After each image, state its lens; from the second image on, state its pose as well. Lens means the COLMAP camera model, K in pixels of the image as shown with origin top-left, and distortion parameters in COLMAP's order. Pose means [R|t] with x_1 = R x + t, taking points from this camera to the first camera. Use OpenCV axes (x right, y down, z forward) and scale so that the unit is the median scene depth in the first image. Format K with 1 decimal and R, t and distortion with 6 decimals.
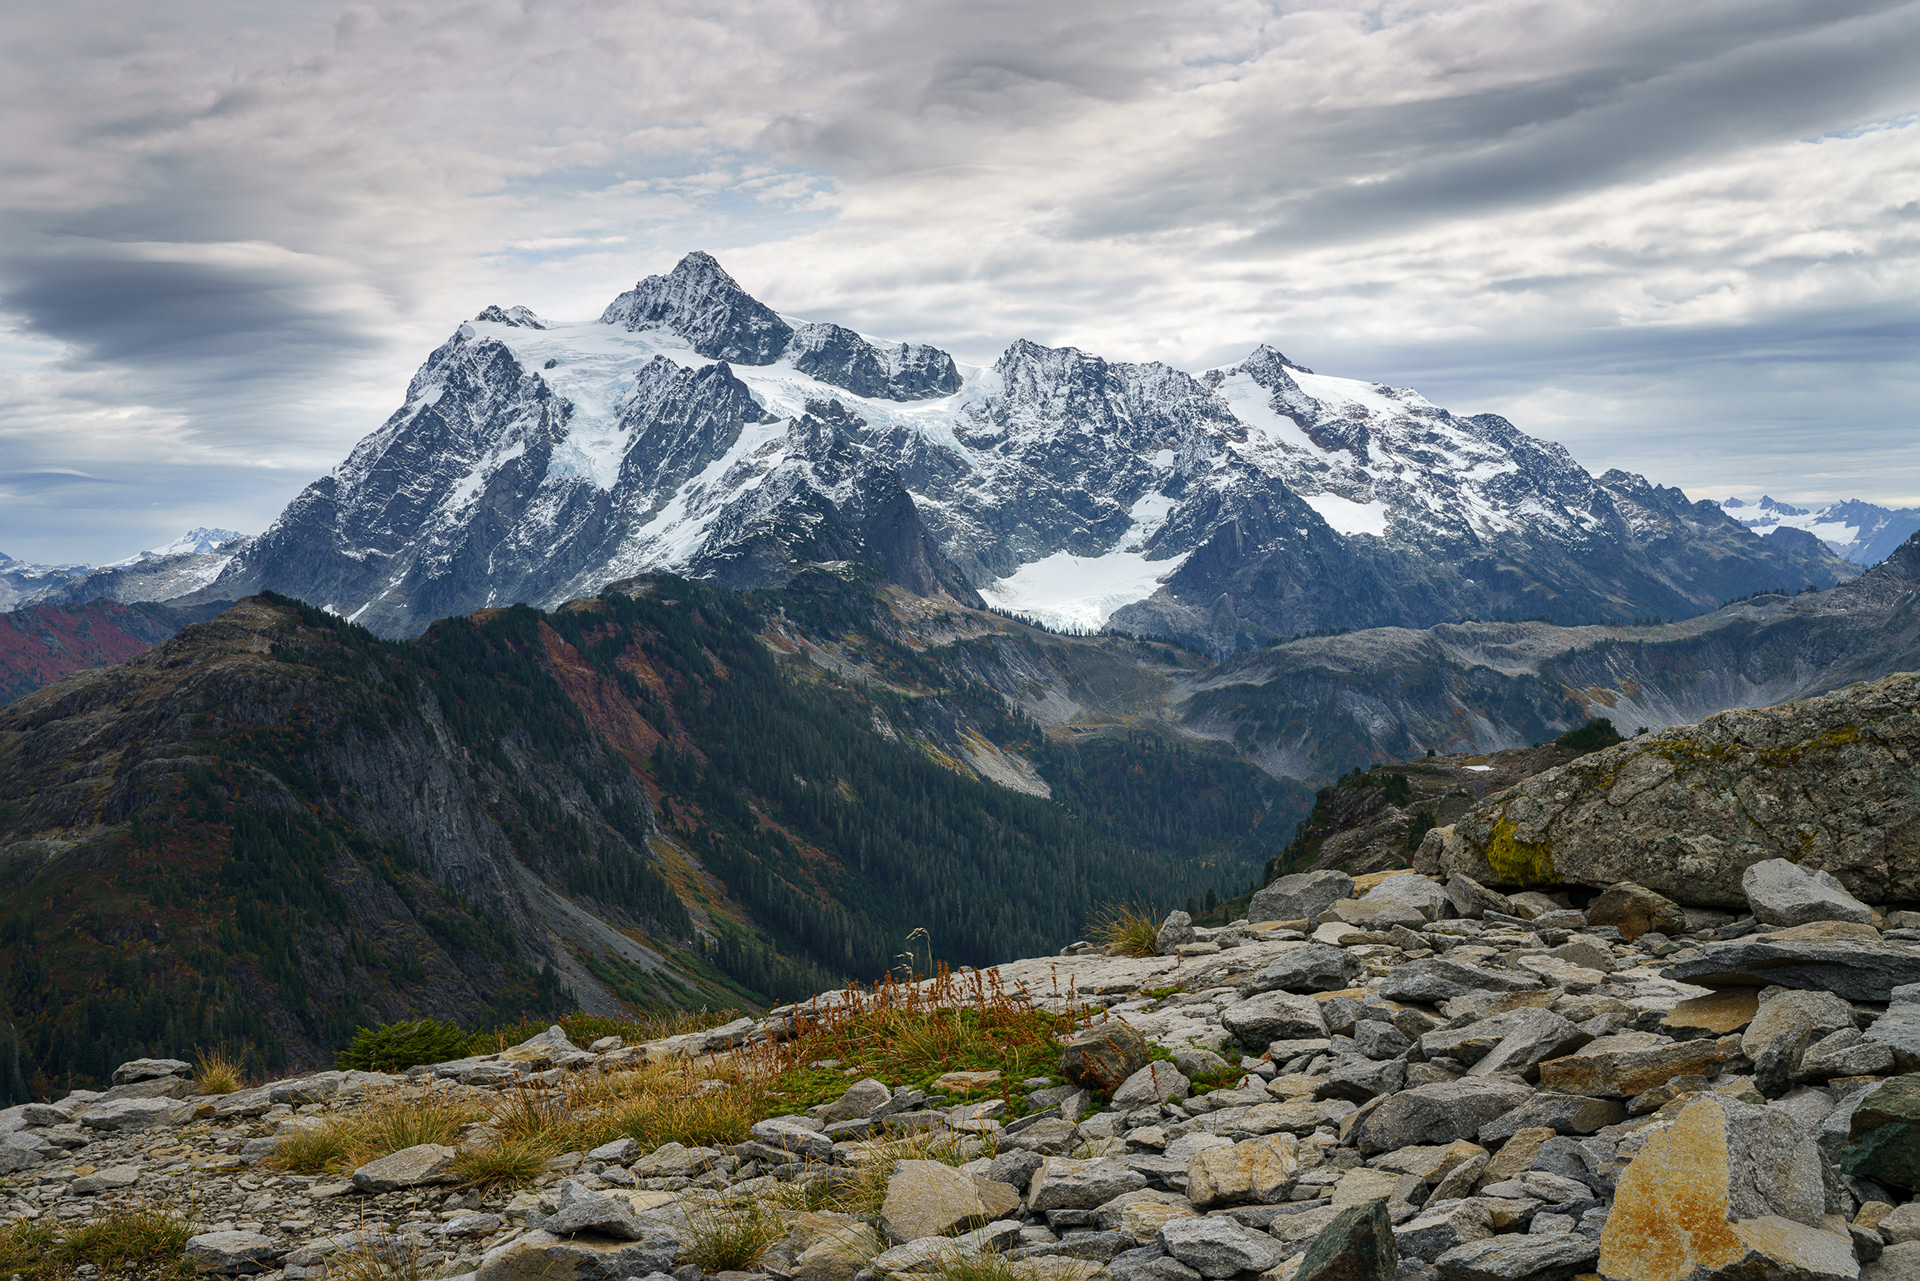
lens RADIAL K [[2235.5, 0, 954.8], [0, 2235.5, 643.2], [0, 0, 1]] dist [-0.055481, 0.000000]
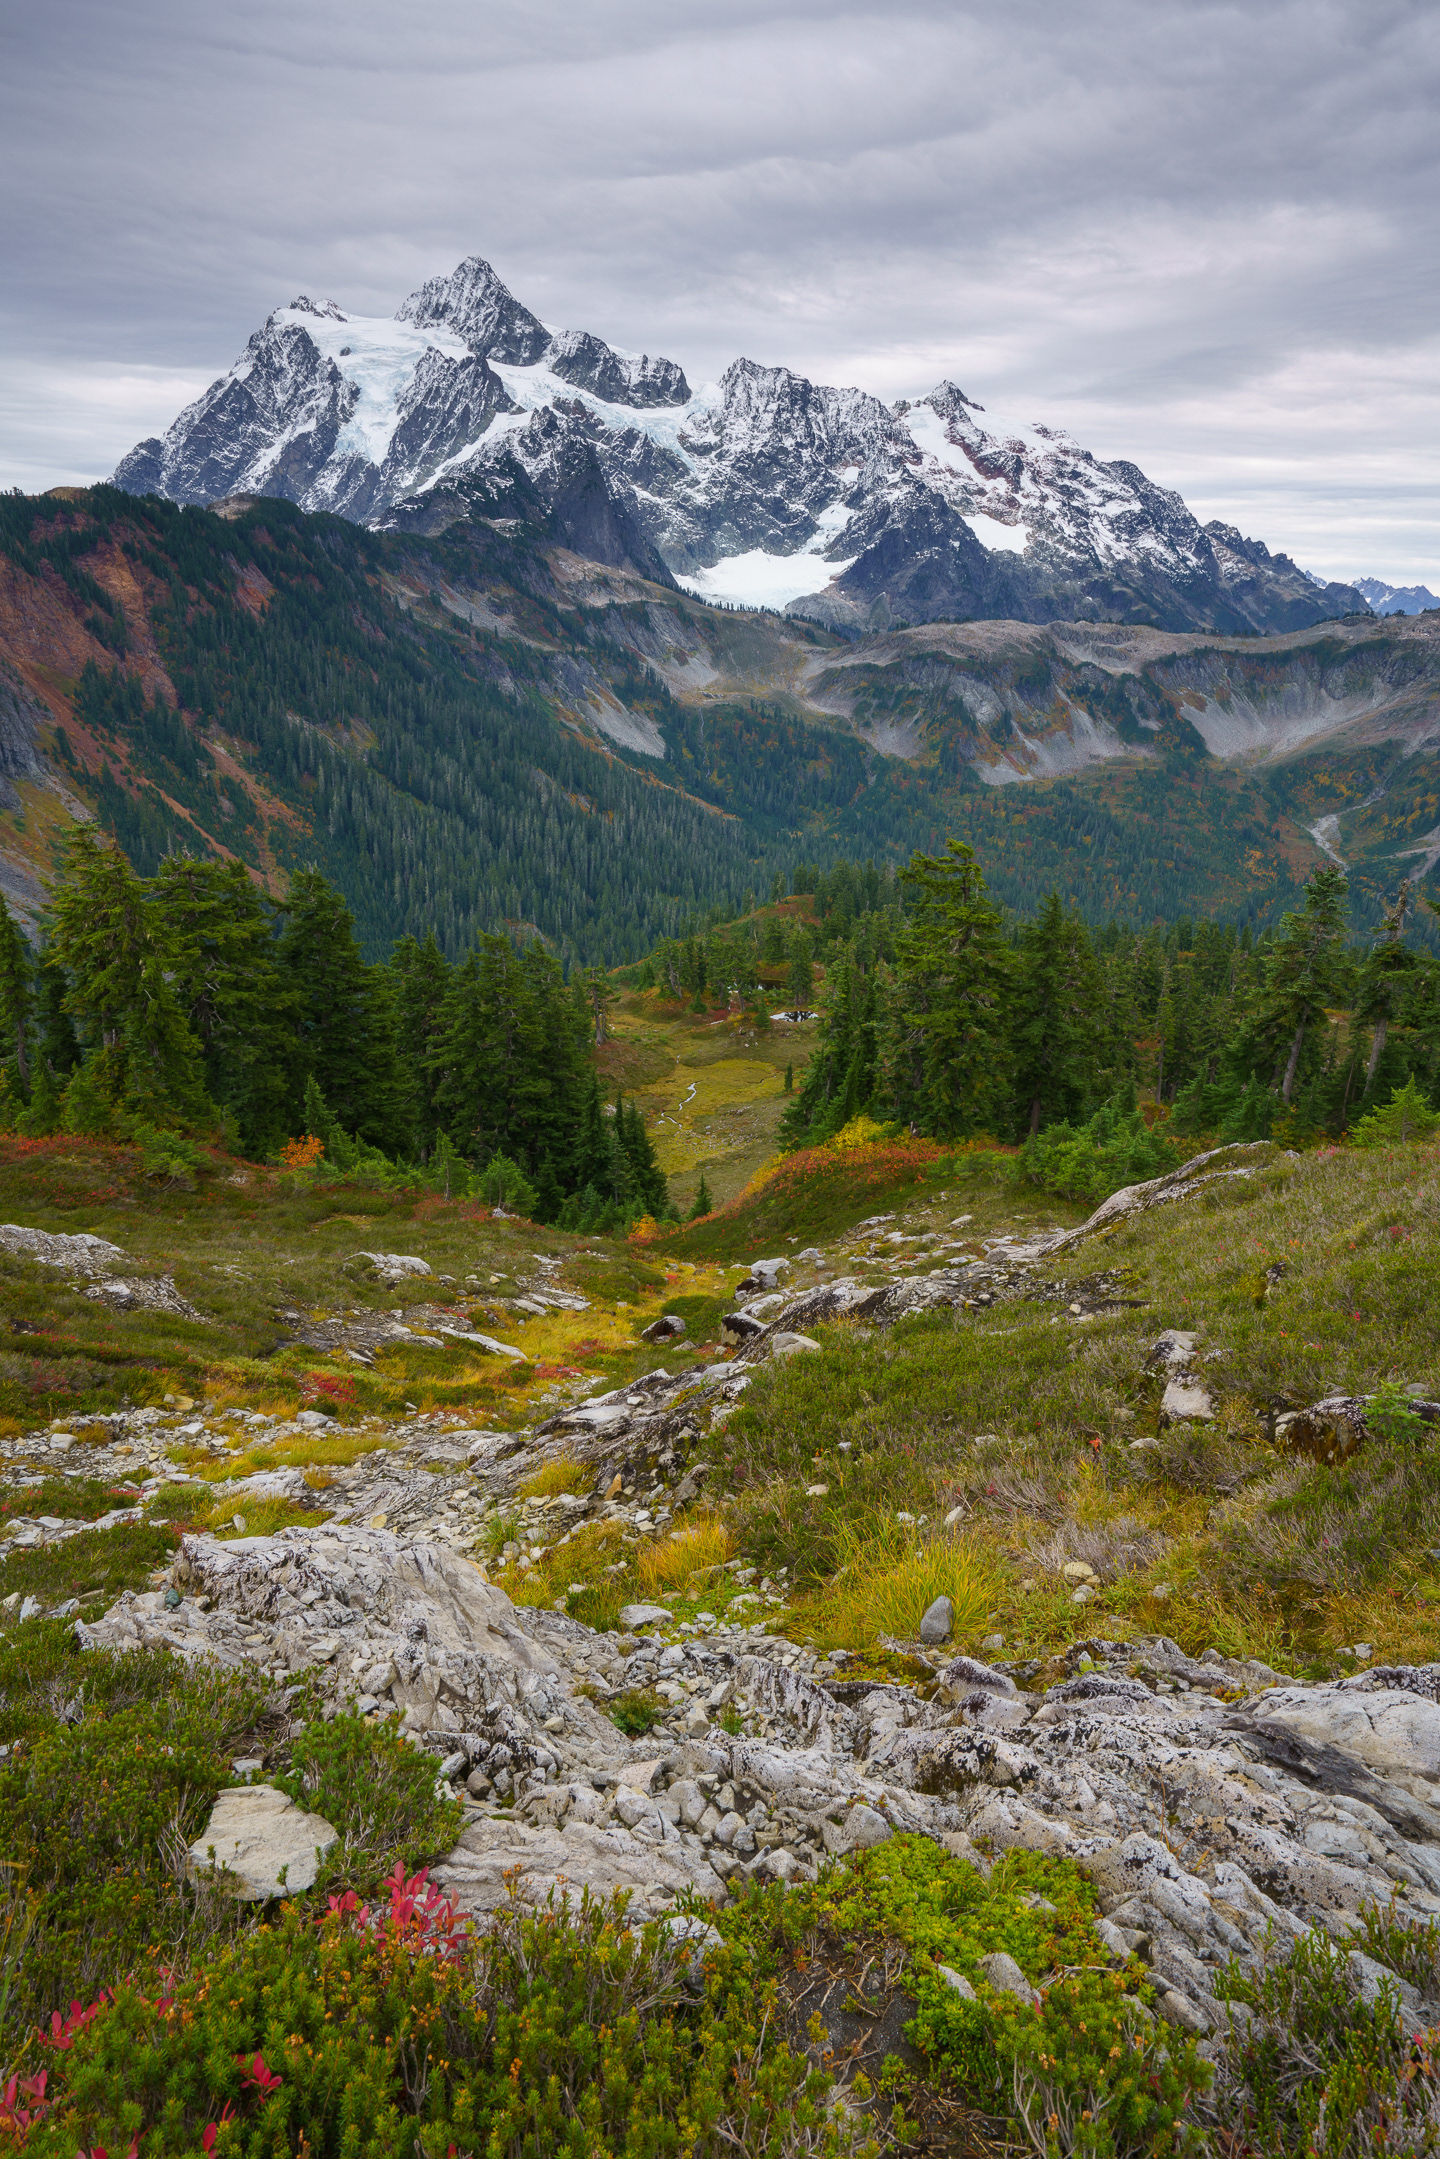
lens RADIAL K [[1361.6, 0, 727.3], [0, 1361.6, 1094.7], [0, 0, 1]] dist [-0.001832, 0.005672]
pose [[0.997551, 0.069710, 0.005712, 0.047240], [-0.067998, 0.947436, 0.312637, 0.009659], [0.016382, -0.312260, 0.949855, 0.199400]]
